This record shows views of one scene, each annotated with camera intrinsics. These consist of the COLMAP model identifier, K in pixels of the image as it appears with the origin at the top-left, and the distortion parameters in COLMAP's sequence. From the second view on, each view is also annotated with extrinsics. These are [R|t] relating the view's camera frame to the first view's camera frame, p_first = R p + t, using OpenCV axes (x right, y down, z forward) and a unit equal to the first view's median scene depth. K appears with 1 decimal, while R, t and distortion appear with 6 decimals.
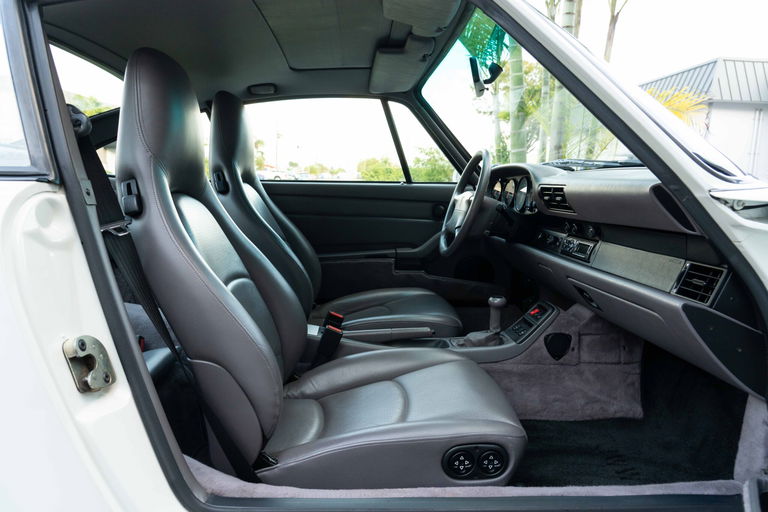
lens RADIAL K [[510.9, 0, 385.3], [0, 510.9, 251.9], [0, 0, 1]] dist [-0.023185, 0.008942]
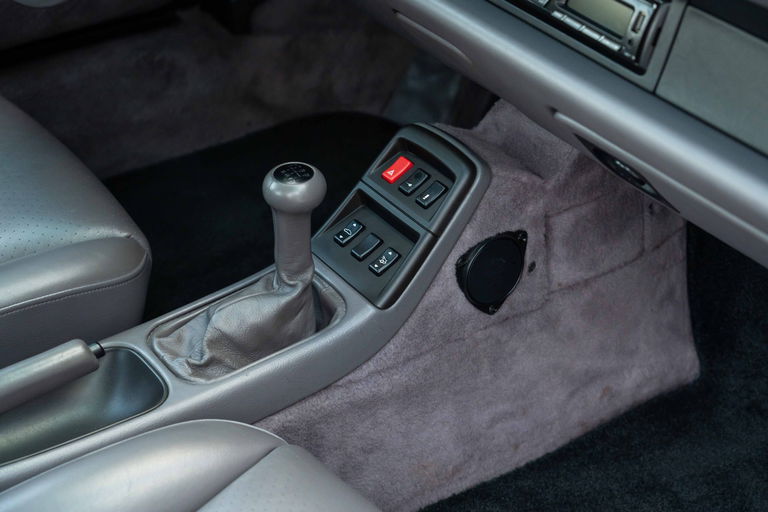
lens RADIAL K [[1498.7, 0, 385.3], [0, 1498.7, 253.9], [0, 0, 1]] dist [0.058717, 0.000000]
pose [[0.853690, -0.304748, 0.422305, -0.101558], [0.081989, 0.879442, 0.468892, -0.261617], [-0.514286, -0.365665, 0.775757, 0.322626]]
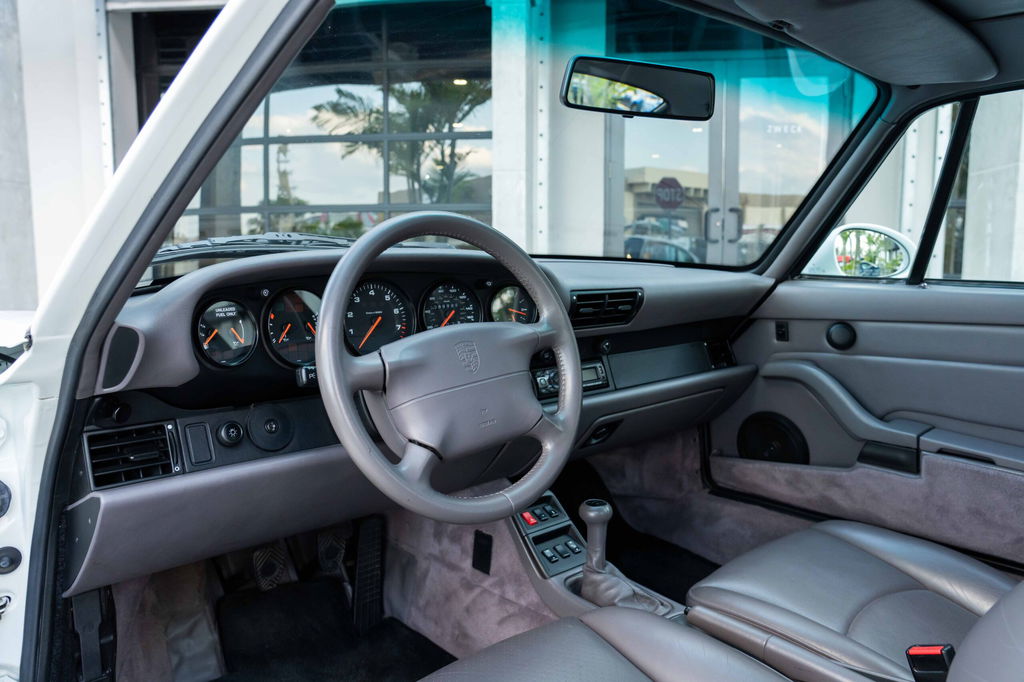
lens RADIAL K [[770.4, 0, 517.1], [0, 770.4, 339.9], [0, 0, 1]] dist [-0.001029, 0.011088]
pose [[-0.632388, -0.111263, 0.766620, -0.337079], [0.089707, 0.972455, 0.215136, -0.266230], [-0.769440, 0.204821, -0.604988, 1.547458]]
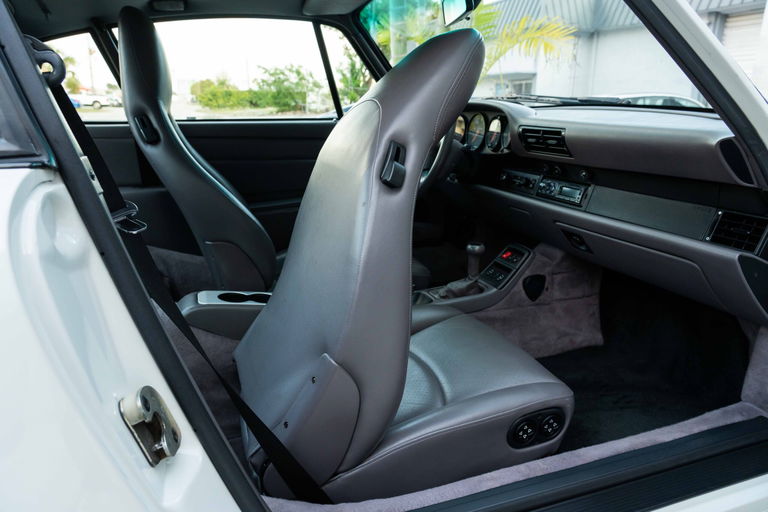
lens RADIAL K [[510.9, 0, 385.6], [0, 510.9, 253.0], [0, 0, 1]] dist [-0.023185, 0.008942]
pose [[0.956952, -0.090108, 0.275906, -0.217871], [0.048668, 0.986945, 0.153527, -0.053536], [-0.286138, -0.133490, 0.948844, 0.128662]]
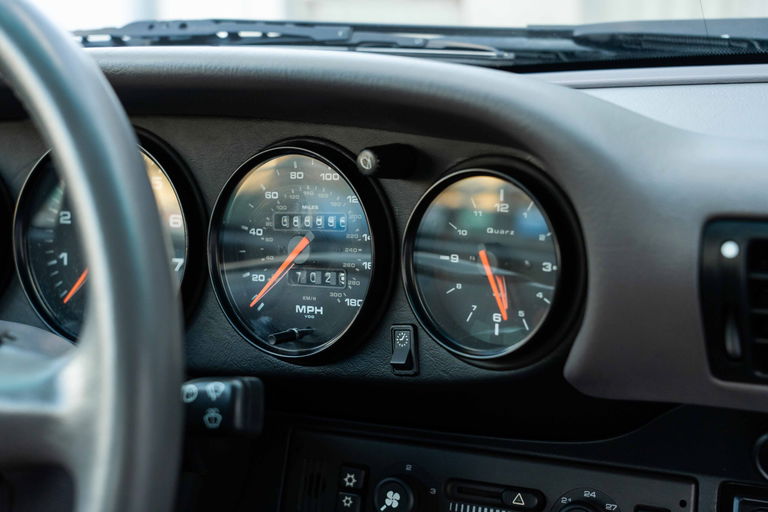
lens RADIAL K [[1092.1, 0, 385.2], [0, 1092.1, 256.3], [0, 0, 1]] dist [0.048403, 0.000000]
pose [[0.475268, -0.185353, 0.860096, 0.018245], [0.153189, 0.980059, 0.126557, -0.165987], [-0.866402, 0.071608, 0.494185, 0.904040]]
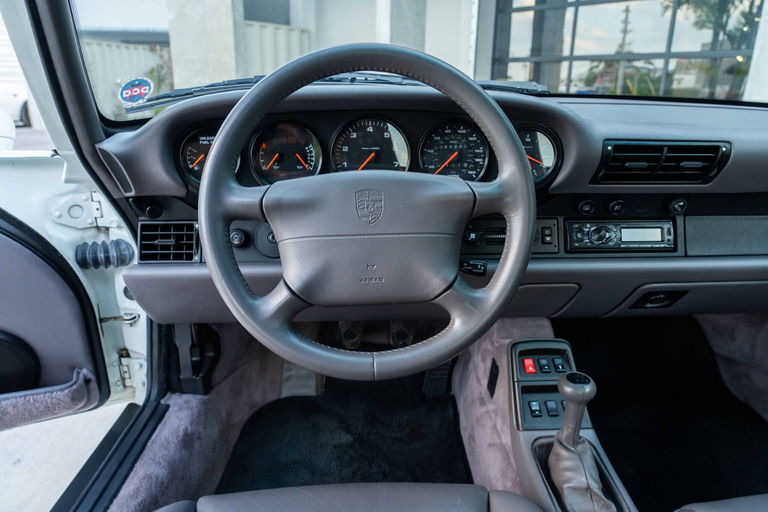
lens RADIAL K [[510.9, 0, 387.3], [0, 510.9, 255.5], [0, 0, 1]] dist [-0.023185, 0.008942]
pose [[0.008111, -0.333459, 0.942730, -0.207487], [0.125768, 0.935615, 0.329860, -0.211783], [-0.992026, 0.115890, 0.049527, 1.164666]]
